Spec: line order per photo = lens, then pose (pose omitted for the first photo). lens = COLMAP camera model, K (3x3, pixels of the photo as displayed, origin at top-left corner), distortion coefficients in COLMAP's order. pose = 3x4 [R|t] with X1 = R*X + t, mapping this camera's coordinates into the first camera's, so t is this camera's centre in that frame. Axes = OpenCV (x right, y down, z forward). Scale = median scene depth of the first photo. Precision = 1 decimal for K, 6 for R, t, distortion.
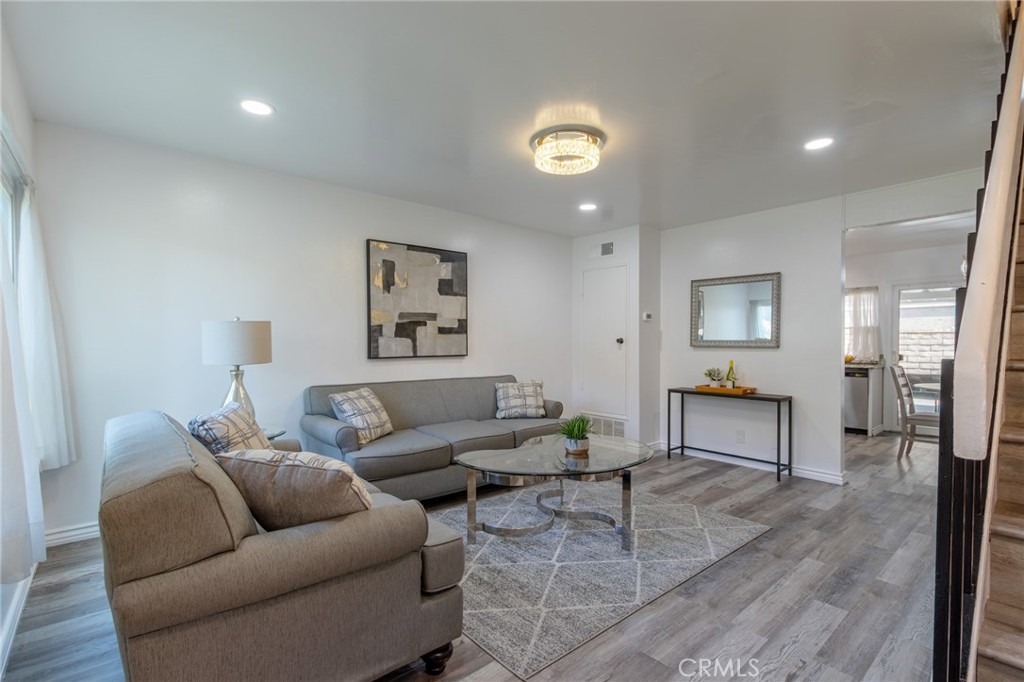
lens RADIAL K [[472.6, 0, 510.8], [0, 472.6, 345.4], [0, 0, 1]] dist [-0.000635, -0.000906]
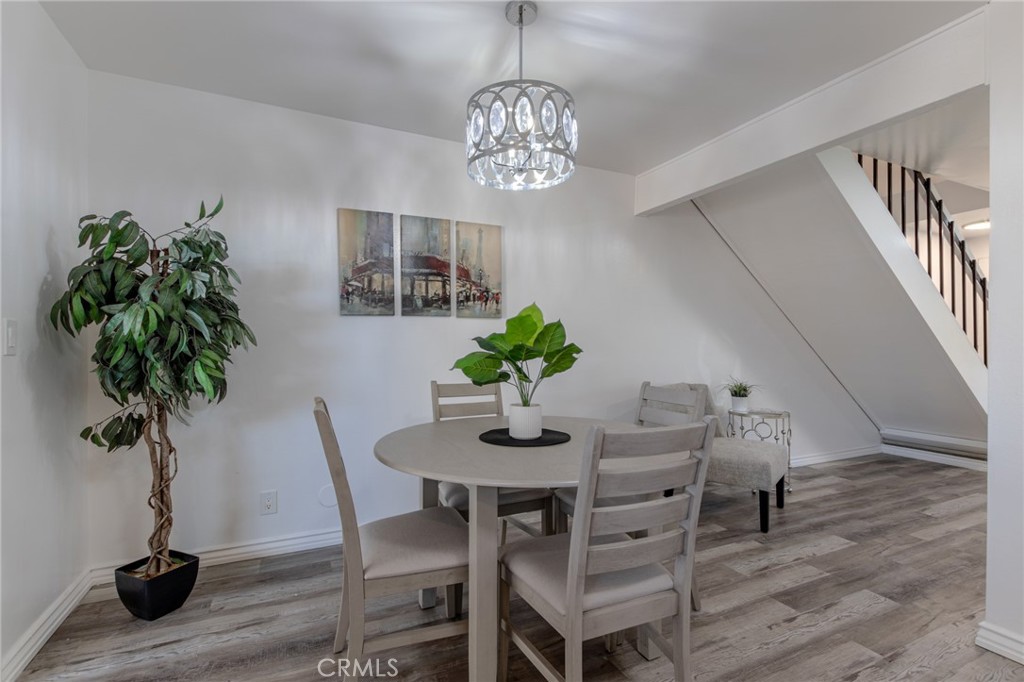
lens RADIAL K [[472.6, 0, 510.8], [0, 472.6, 345.4], [0, 0, 1]] dist [-0.000635, -0.000906]
pose [[-0.963055, -0.004769, 0.269263, 0.674426], [-0.002311, 0.999953, 0.009446, 0.003152], [-0.269295, 0.008475, -0.963020, 1.023105]]
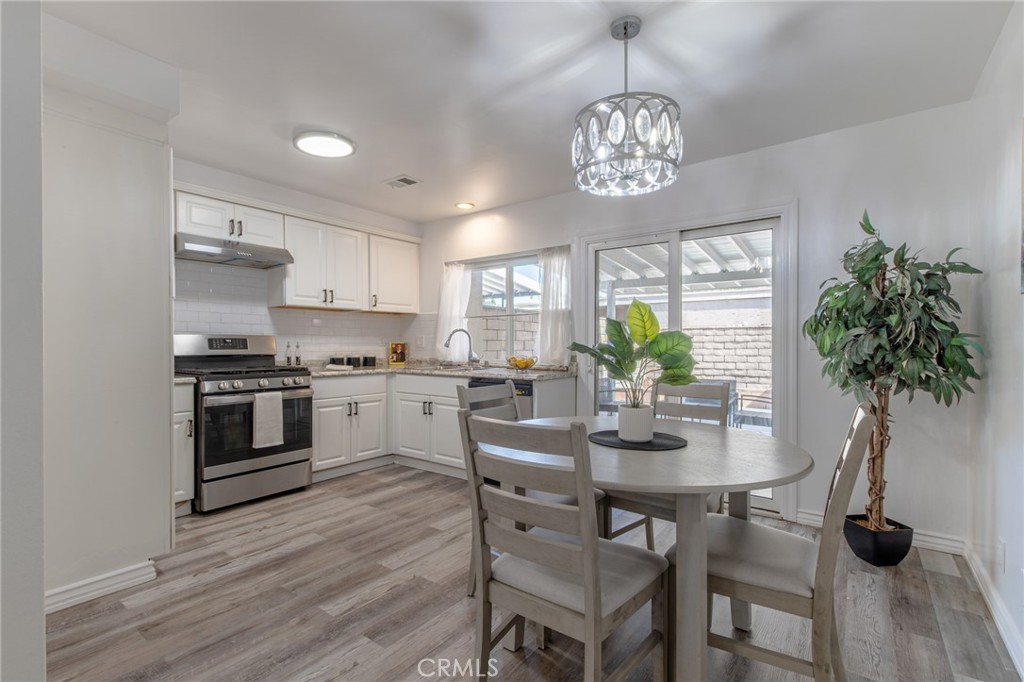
lens RADIAL K [[462.8, 0, 511.5], [0, 462.8, 347.2], [0, 0, 1]] dist [0.000296, 0.000203]
pose [[0.977177, -0.004991, 0.212368, 0.605952], [0.004205, 0.999983, 0.004154, 0.006212], [-0.212385, -0.003167, 0.977181, 0.451004]]
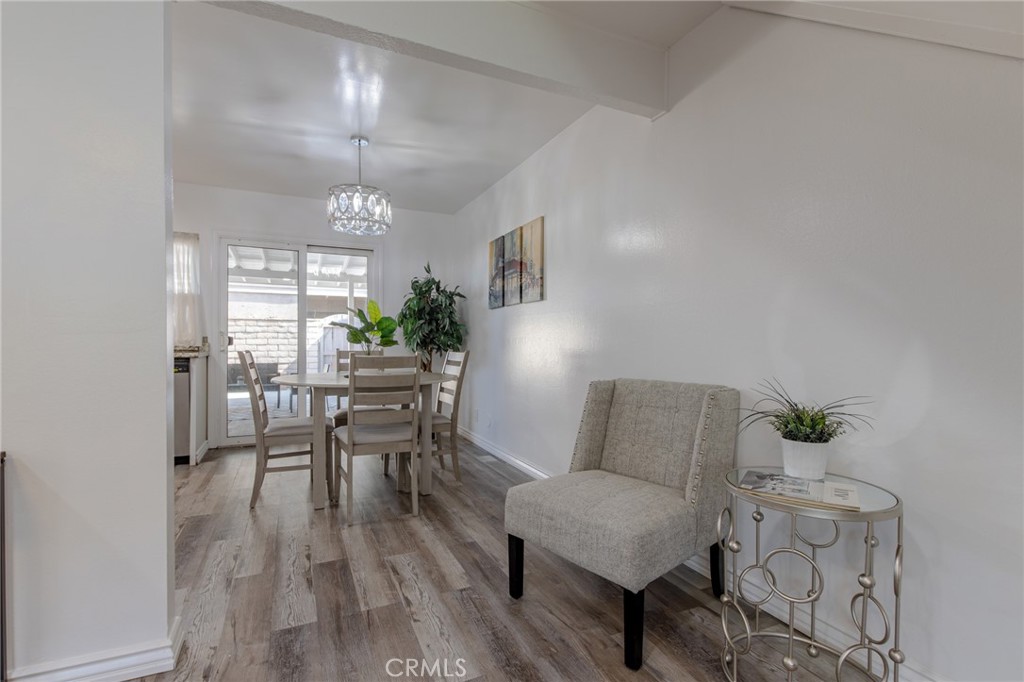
lens RADIAL K [[472.6, 0, 510.8], [0, 472.6, 345.4], [0, 0, 1]] dist [-0.000635, -0.000906]
pose [[0.276921, -0.011428, 0.960825, 0.273171], [-0.001708, 0.999922, 0.012385, 0.023985], [-0.960891, -0.005071, 0.276880, 0.416766]]
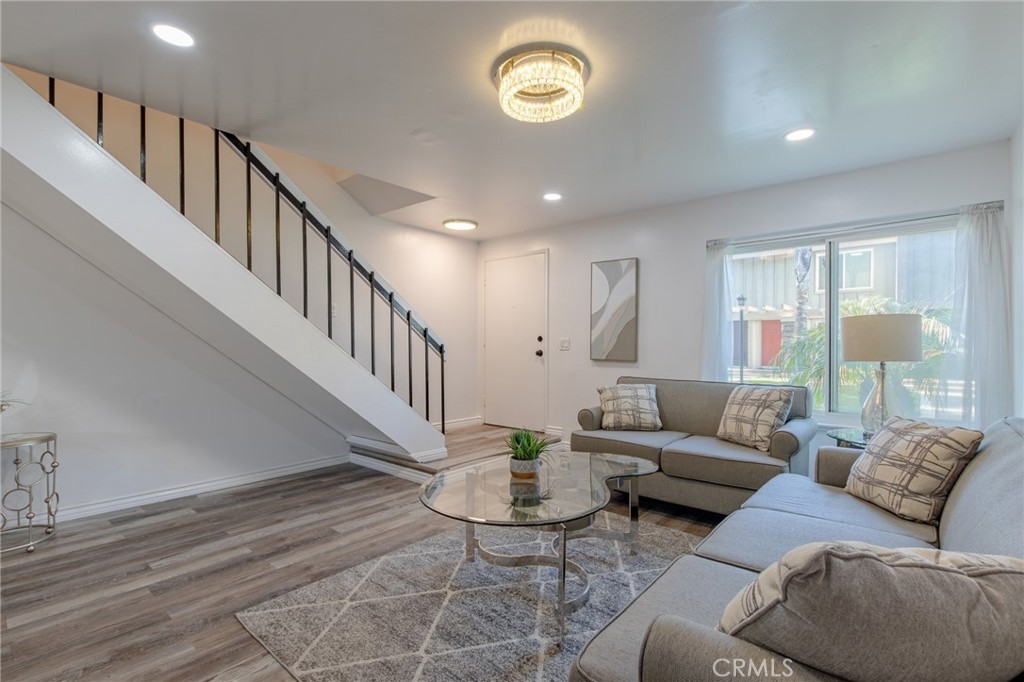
lens RADIAL K [[462.8, 0, 511.5], [0, 462.8, 347.2], [0, 0, 1]] dist [0.000296, 0.000203]
pose [[-0.987961, -0.001981, -0.154693, 0.134464], [-0.003257, 0.999963, 0.007996, 0.003197], [0.154672, 0.008403, -0.987930, 0.836913]]
